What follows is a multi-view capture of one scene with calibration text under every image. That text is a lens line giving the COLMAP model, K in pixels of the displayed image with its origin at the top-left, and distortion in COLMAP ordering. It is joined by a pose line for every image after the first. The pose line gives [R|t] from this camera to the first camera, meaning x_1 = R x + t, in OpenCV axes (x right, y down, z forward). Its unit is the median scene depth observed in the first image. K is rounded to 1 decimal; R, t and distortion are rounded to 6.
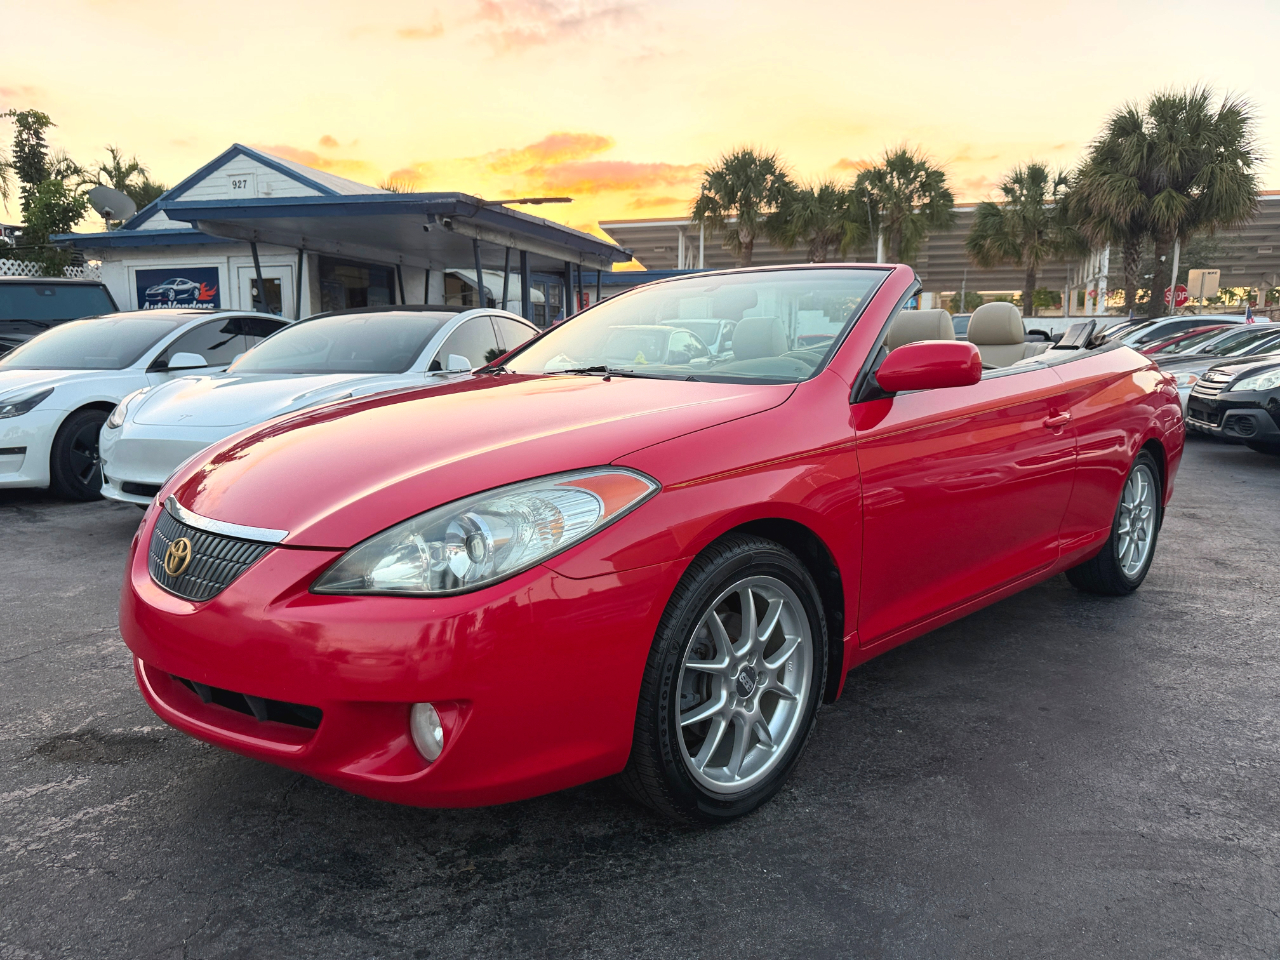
lens RADIAL K [[916.1, 0, 640.0], [0, 916.1, 485.2], [0, 0, 1]] dist [0.012652, -0.018214]
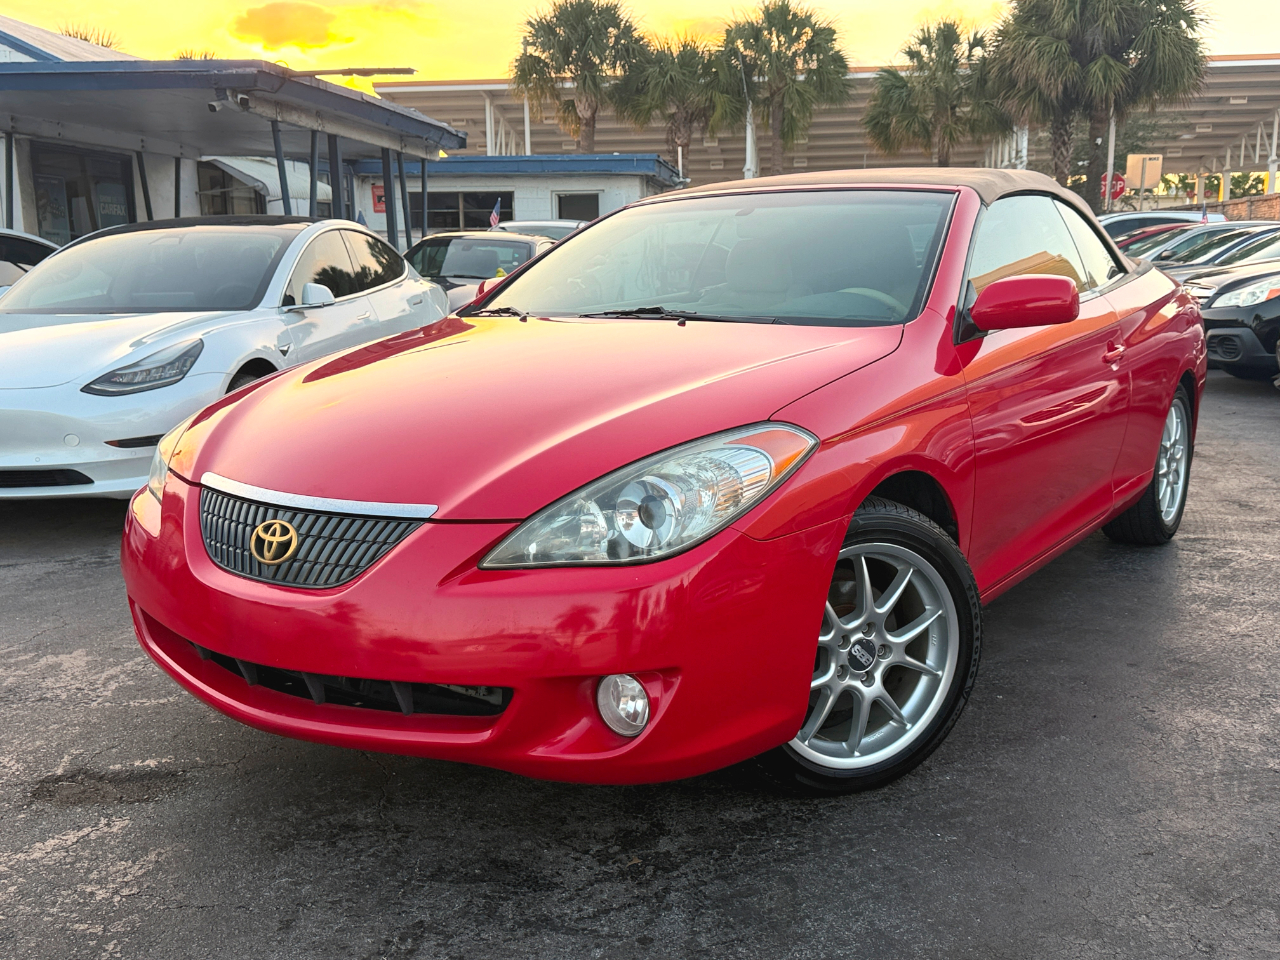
lens RADIAL K [[1212.1, 0, 643.7], [0, 1212.1, 483.0], [0, 0, 1]] dist [0.127682, -0.252385]
pose [[0.984228, -0.045091, 0.171061, -0.108878], [0.039102, 0.998504, 0.038220, -0.004250], [-0.172528, -0.030929, 0.984519, -0.062584]]
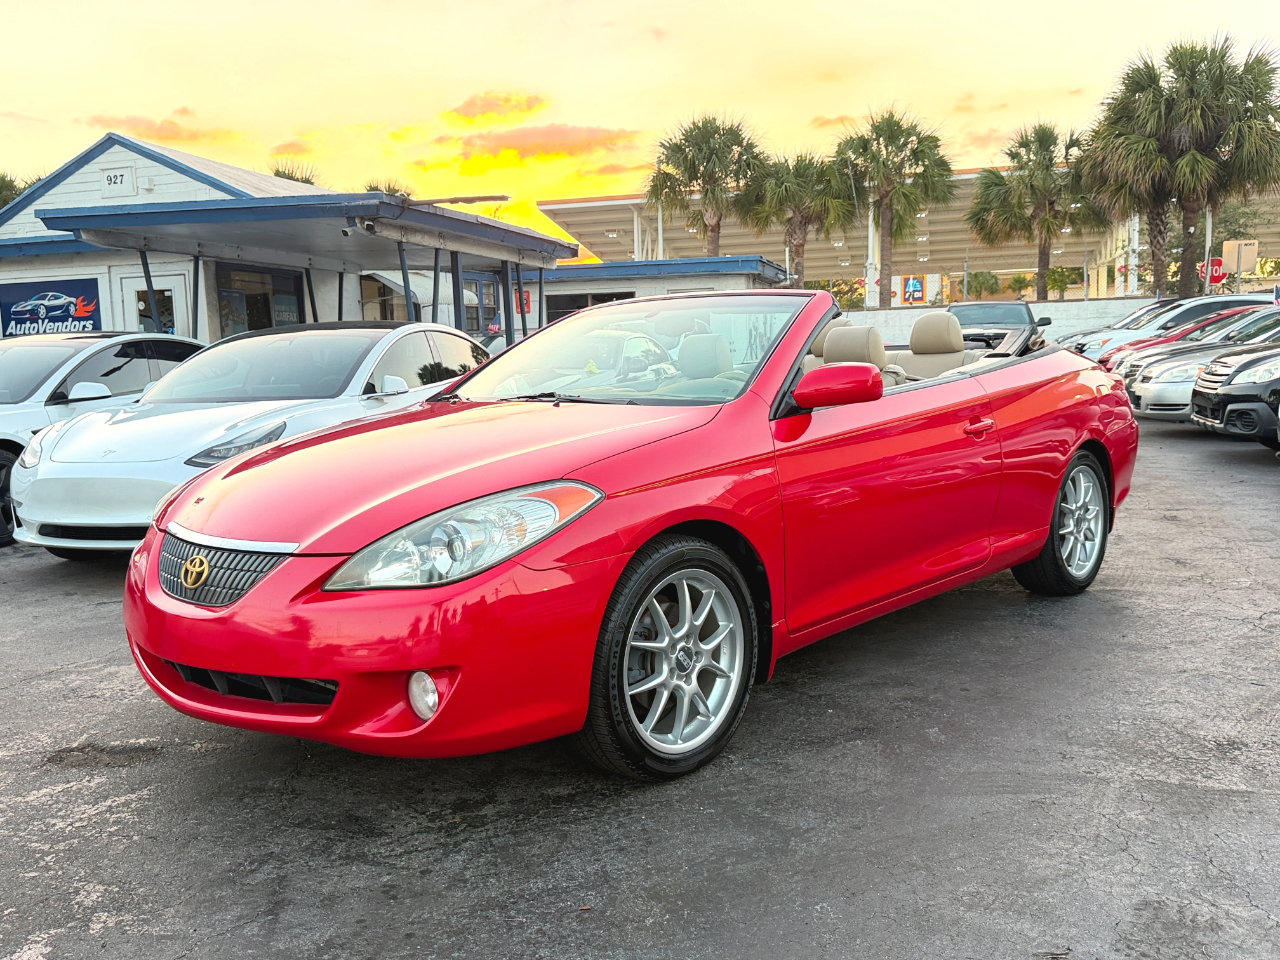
lens RADIAL K [[1113.0, 0, 639.1], [0, 1113.0, 481.6], [0, 0, 1]] dist [0.124411, -0.245096]
pose [[0.998630, -0.037008, 0.036999, 0.004255], [0.038126, 0.998823, -0.029987, 0.008620], [-0.035845, 0.031357, 0.998865, -0.141973]]
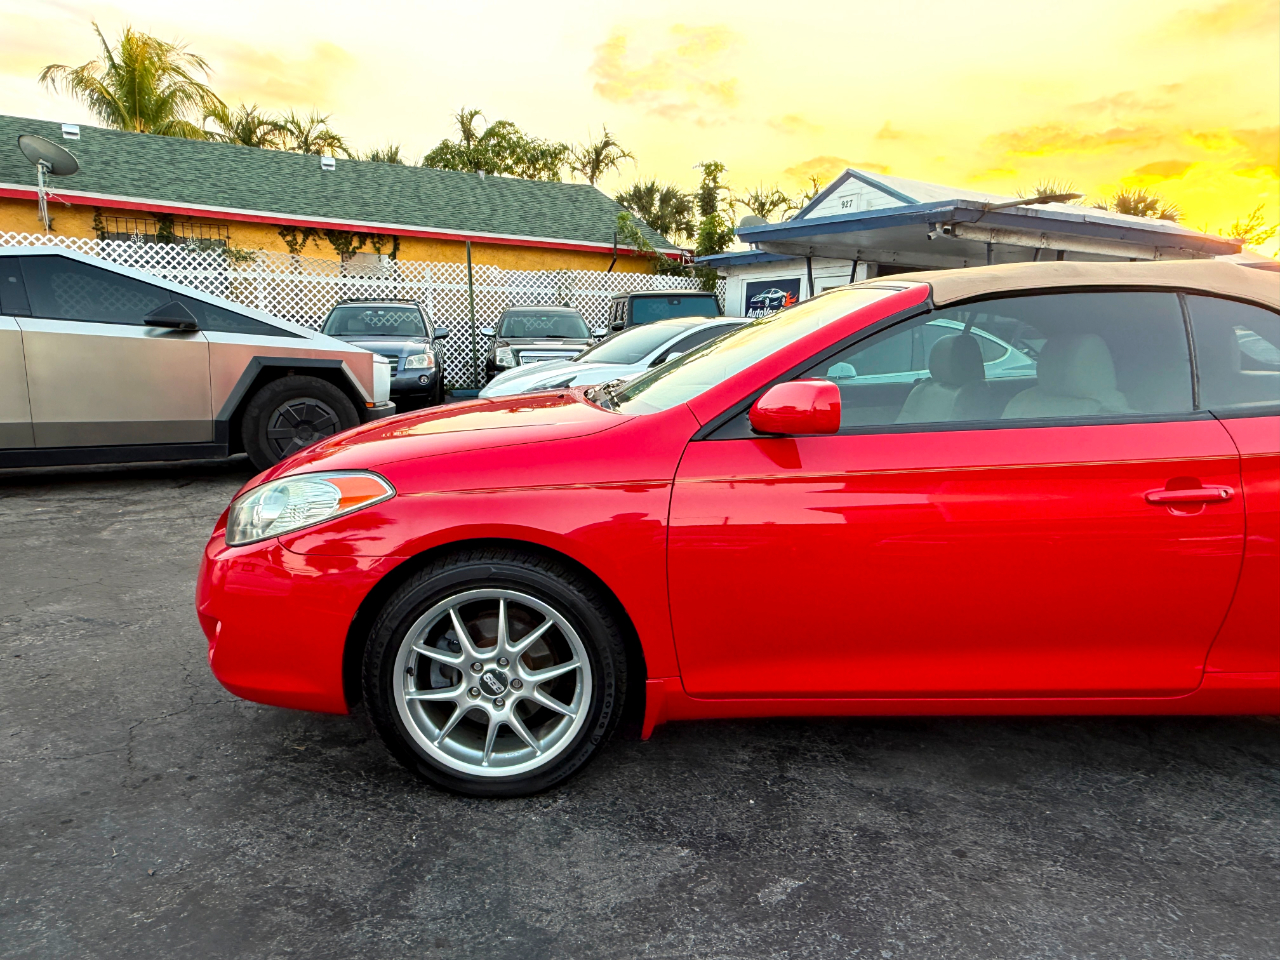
lens RADIAL K [[846.3, 0, 635.4], [0, 846.3, 481.3], [0, 0, 1]] dist [-0.000091, 0.002077]
pose [[0.735239, 0.128127, -0.665588, 0.281345], [-0.119945, 0.991068, 0.058286, -0.032507], [0.667111, 0.036979, 0.744040, 0.113593]]
